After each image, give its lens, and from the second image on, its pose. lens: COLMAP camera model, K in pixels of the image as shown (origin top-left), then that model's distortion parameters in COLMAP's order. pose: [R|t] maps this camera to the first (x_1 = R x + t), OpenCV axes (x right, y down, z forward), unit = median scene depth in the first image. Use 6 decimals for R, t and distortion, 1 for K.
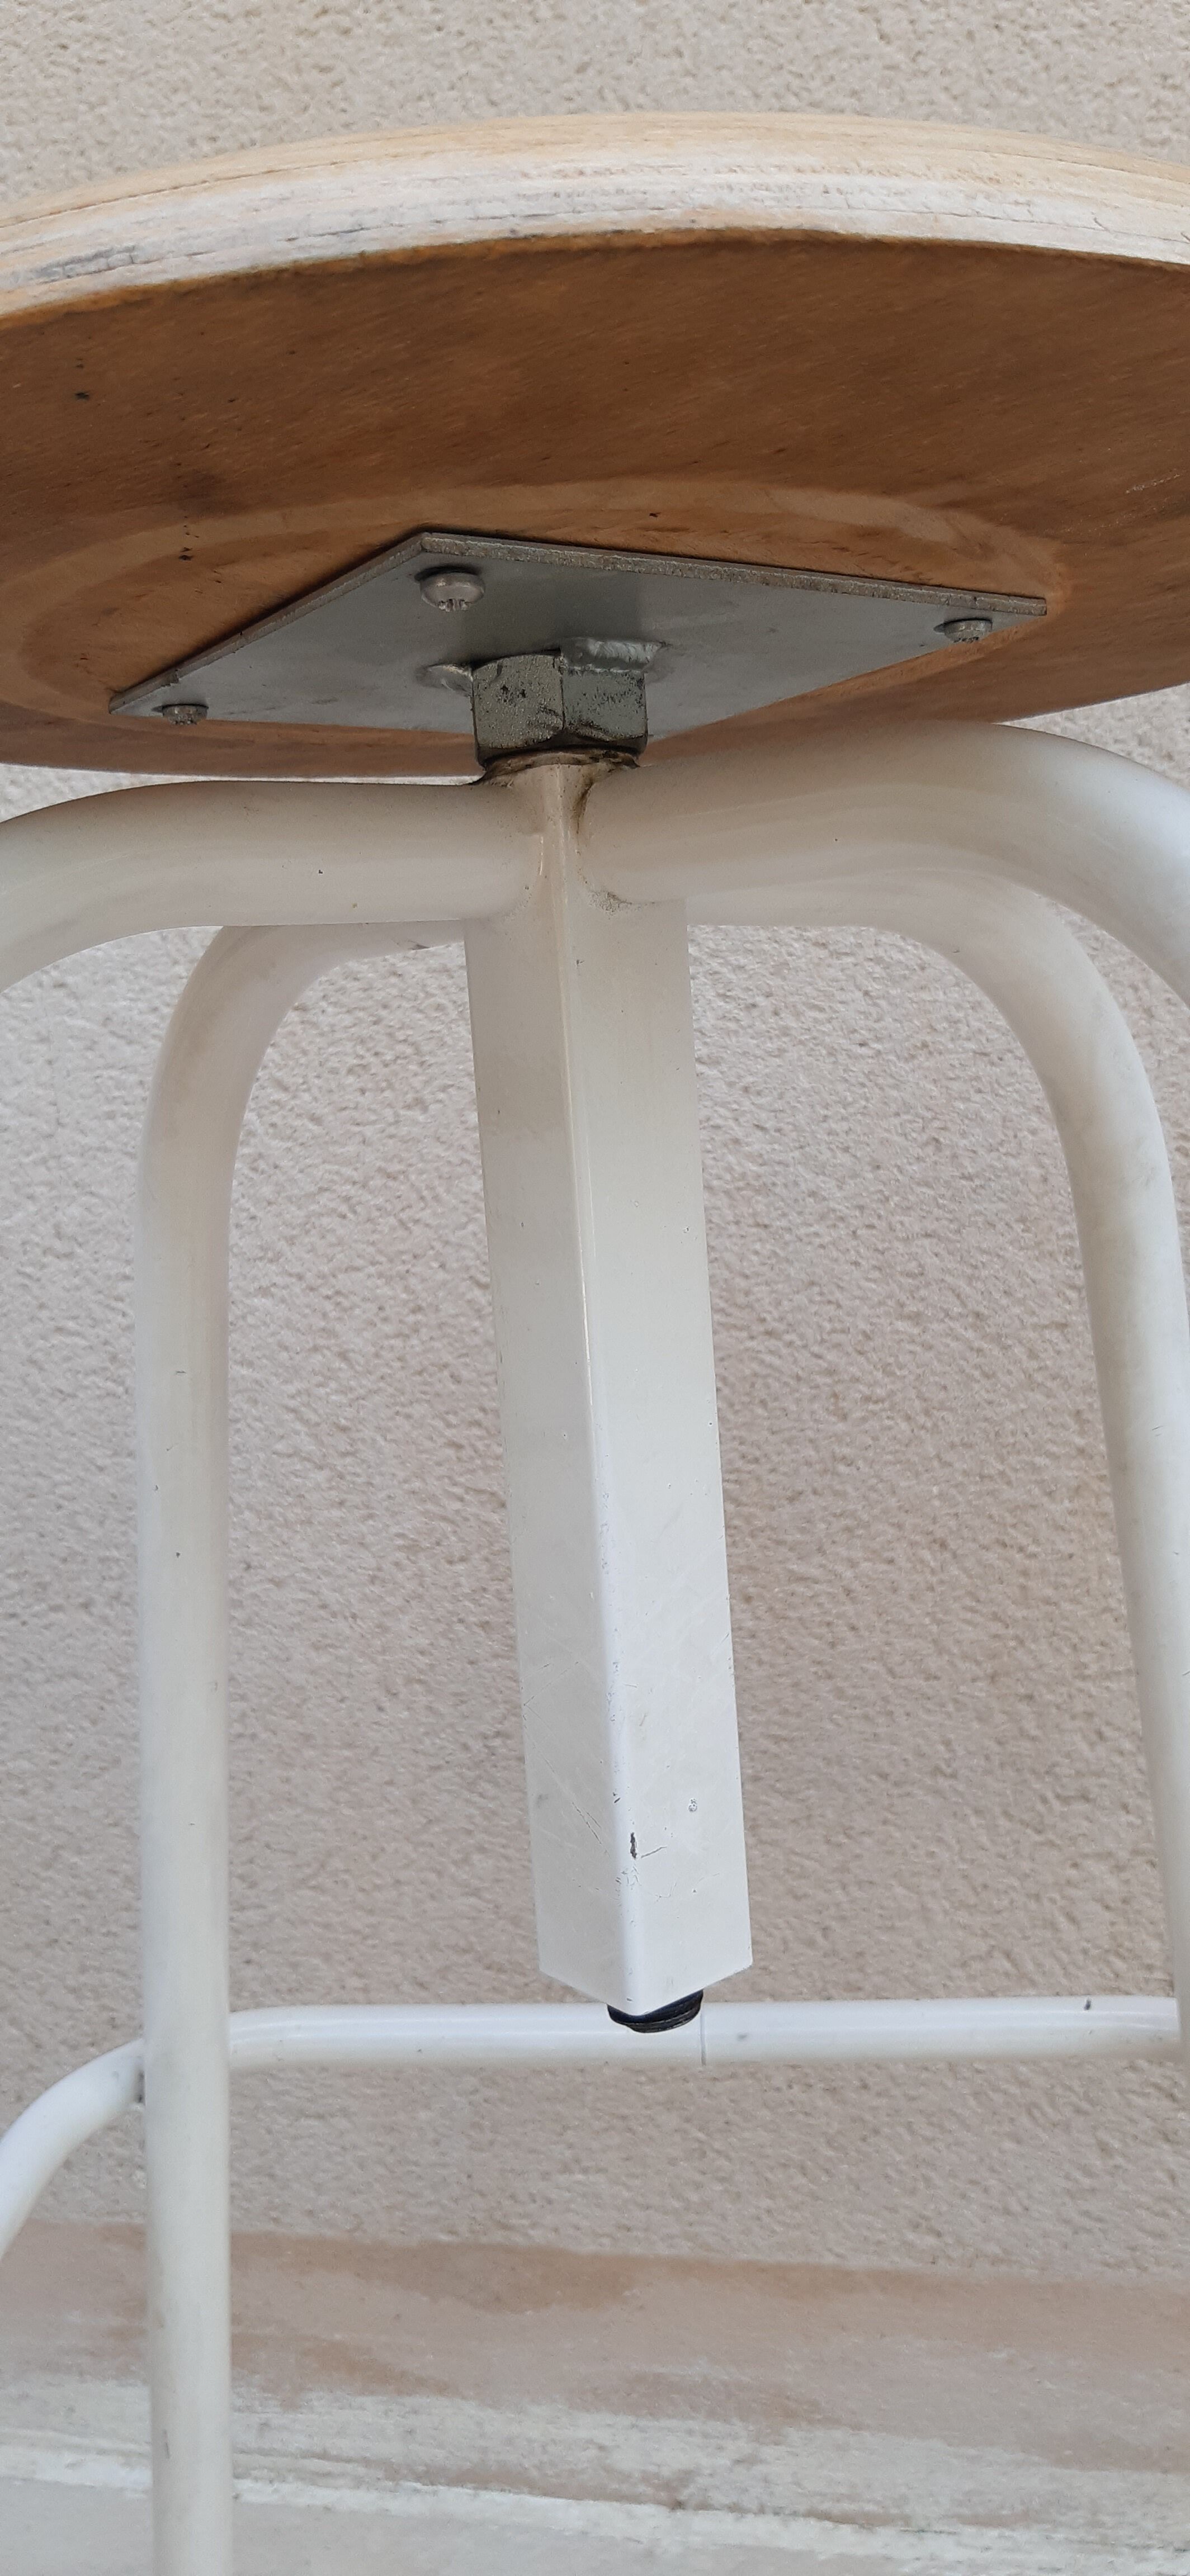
lens RADIAL K [[1970.4, 0, 619.9], [0, 1970.4, 1338.8], [0, 0, 1]] dist [0.047959, -0.131896]
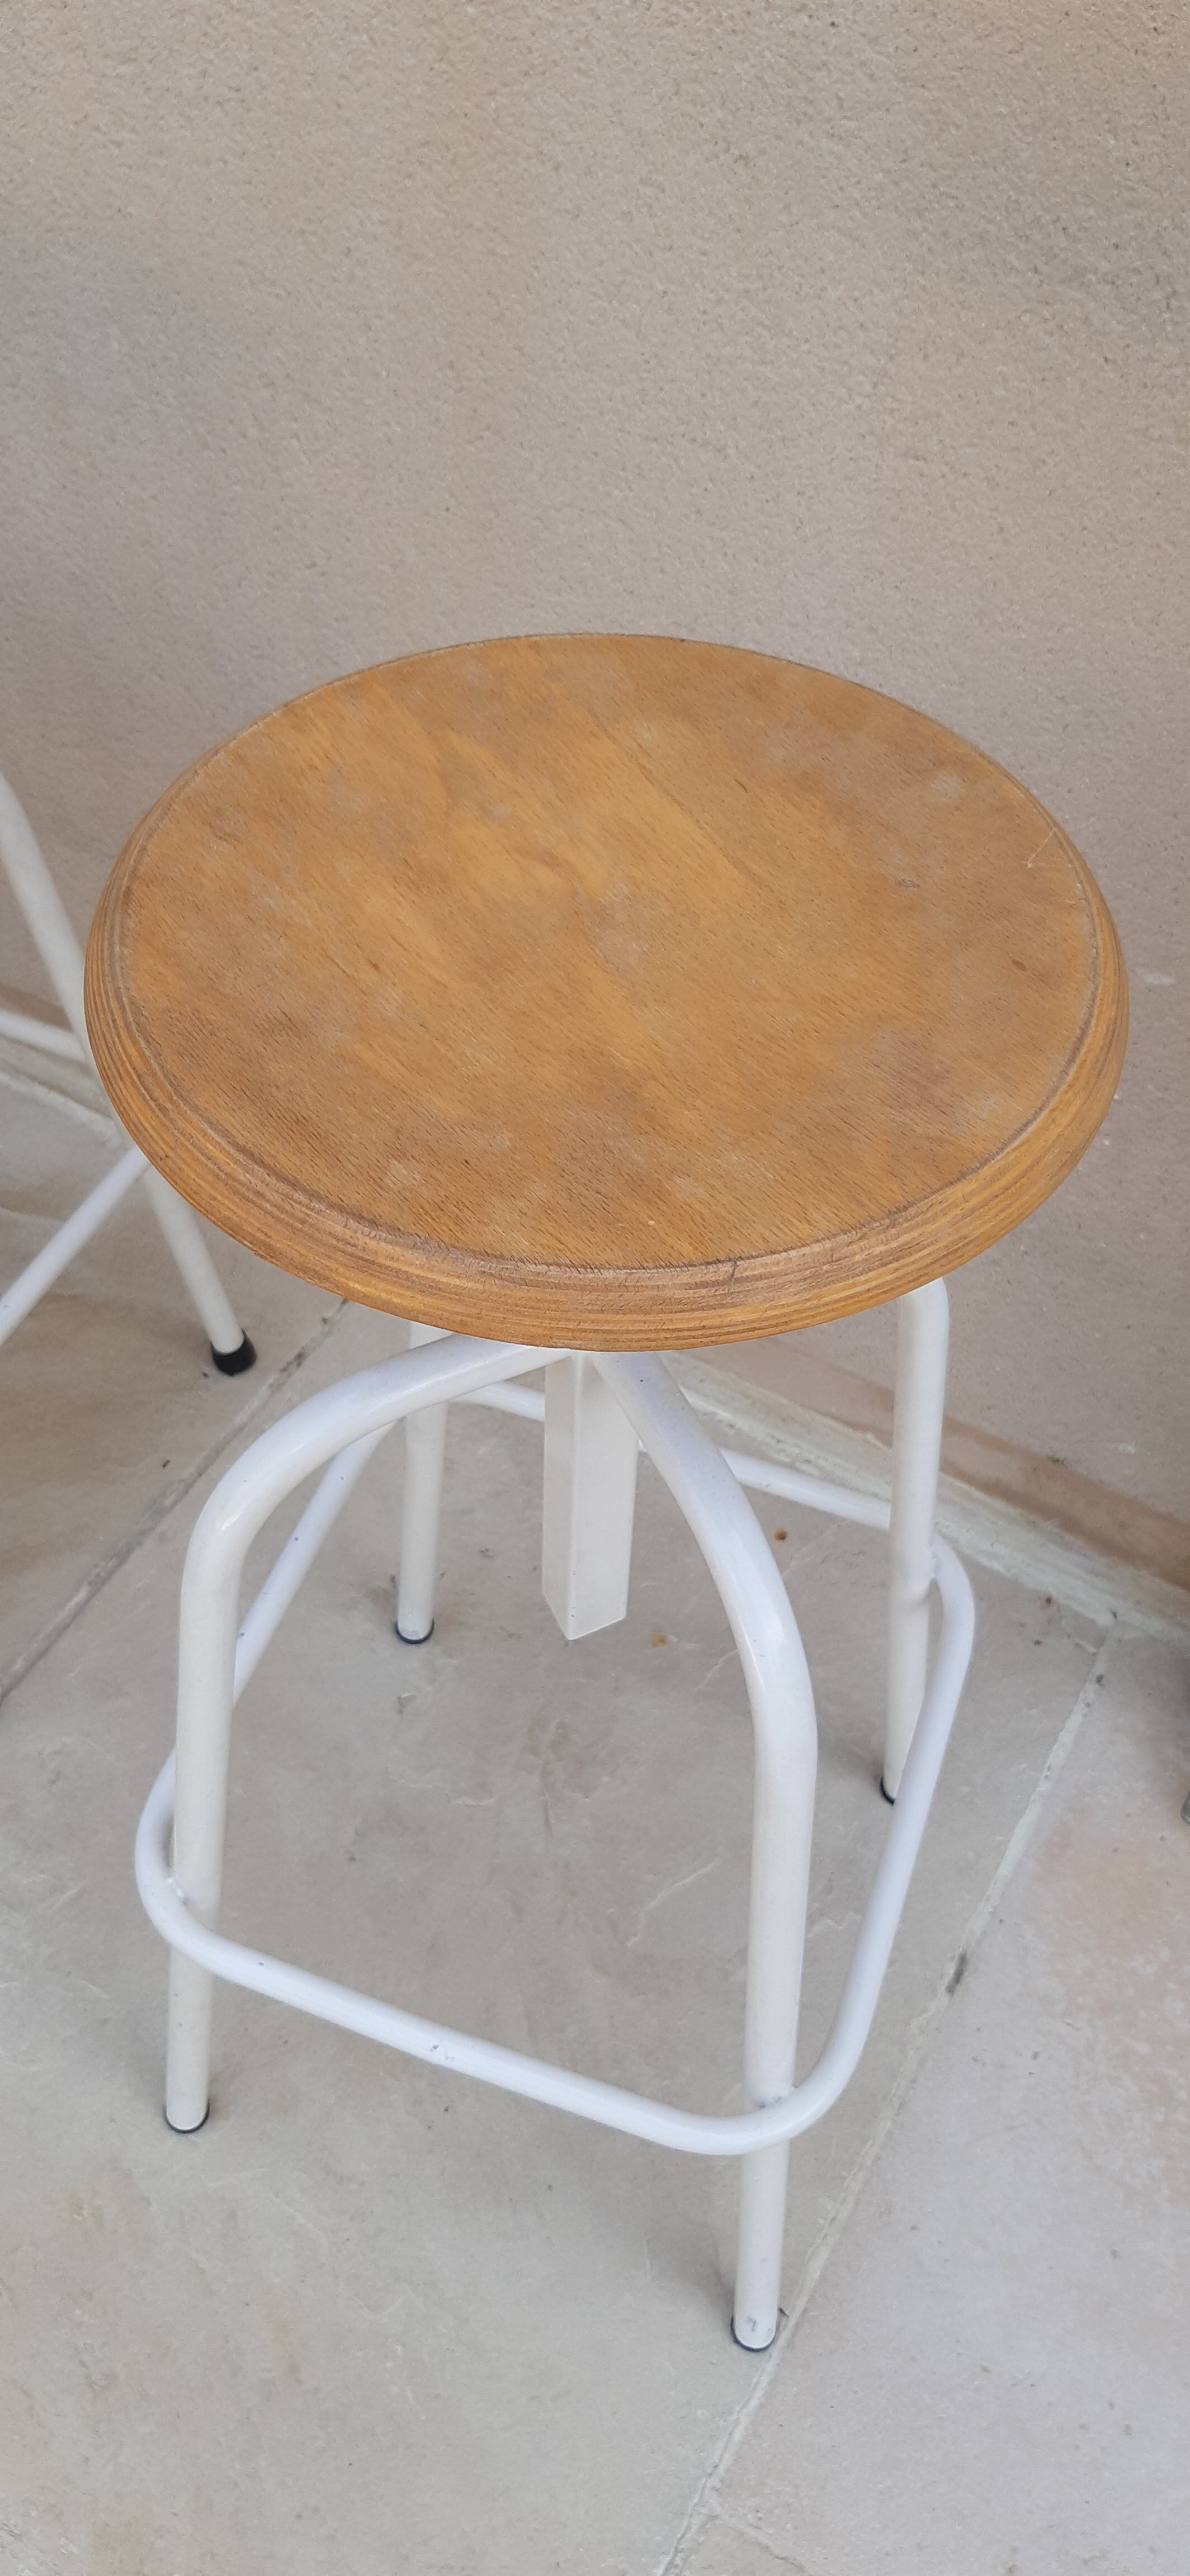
lens RADIAL K [[1970.4, 0, 652.2], [0, 1970.4, 1293.8], [0, 0, 1]] dist [0.047959, -0.131896]
pose [[0.946396, 0.303382, -0.110880, 0.876728], [-0.143750, 0.702989, 0.696521, -0.870472], [0.289259, -0.643246, 0.708917, -0.481157]]
